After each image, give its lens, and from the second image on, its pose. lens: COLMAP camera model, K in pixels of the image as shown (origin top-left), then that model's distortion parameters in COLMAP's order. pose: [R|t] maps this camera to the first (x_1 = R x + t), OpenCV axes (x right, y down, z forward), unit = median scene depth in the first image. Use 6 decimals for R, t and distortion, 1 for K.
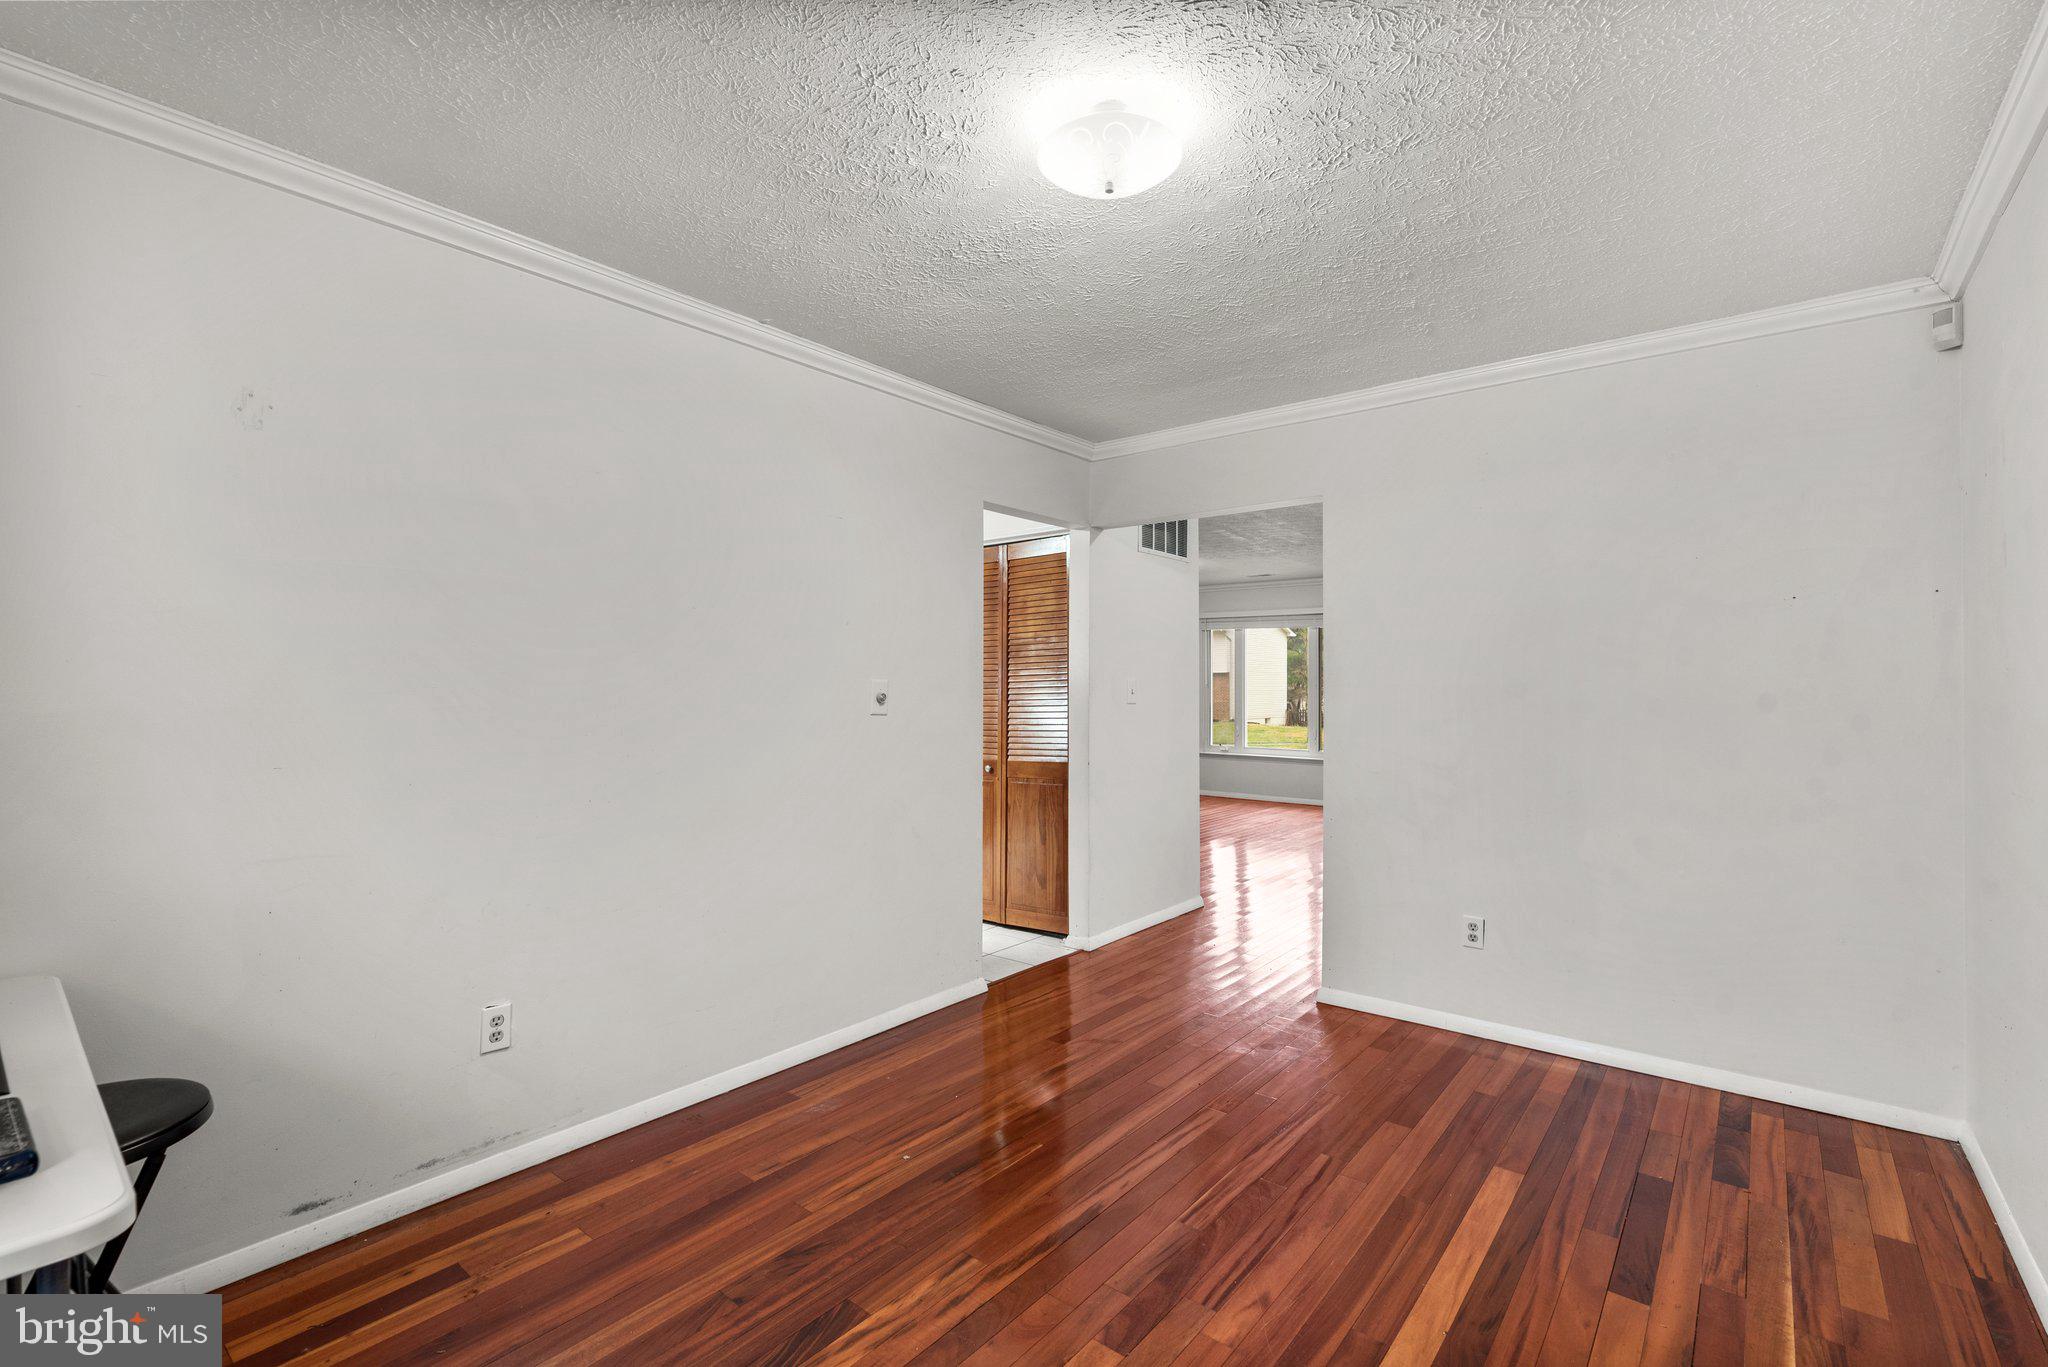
lens RADIAL K [[913.7, 0, 1024.0], [0, 913.7, 683.5], [0, 0, 1]] dist [0.002567, -0.000115]
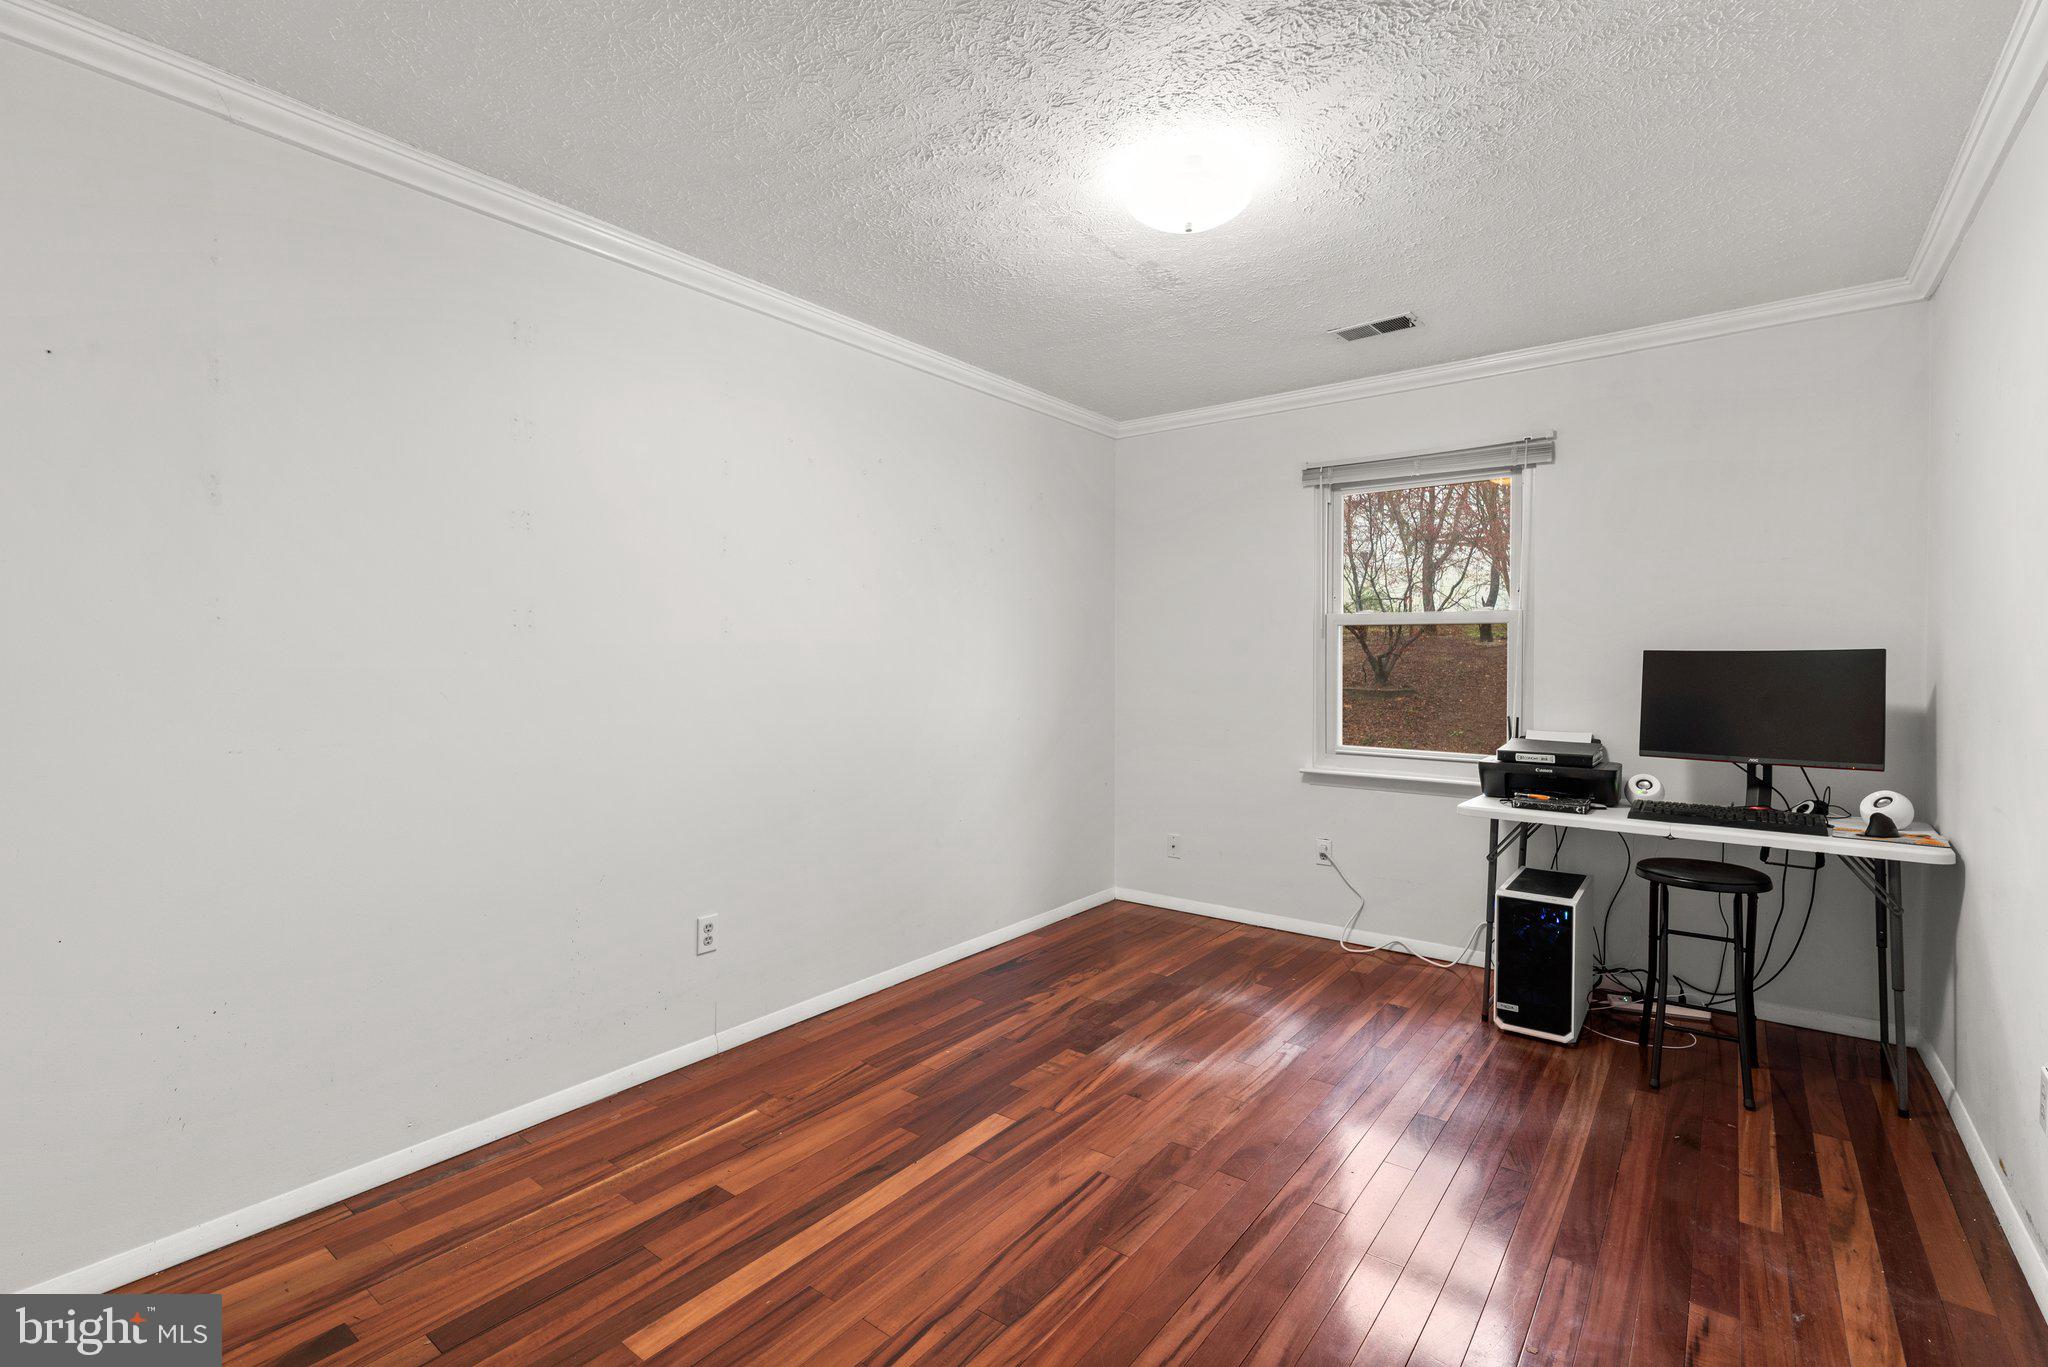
lens RADIAL K [[919.6, 0, 1022.5], [0, 919.6, 687.1], [0, 0, 1]] dist [0.003703, -0.000298]
pose [[-0.999707, -0.001102, -0.024193, 0.316206], [-0.001209, 0.999990, 0.004409, 0.054581], [0.024188, 0.004437, -0.999698, 2.046403]]
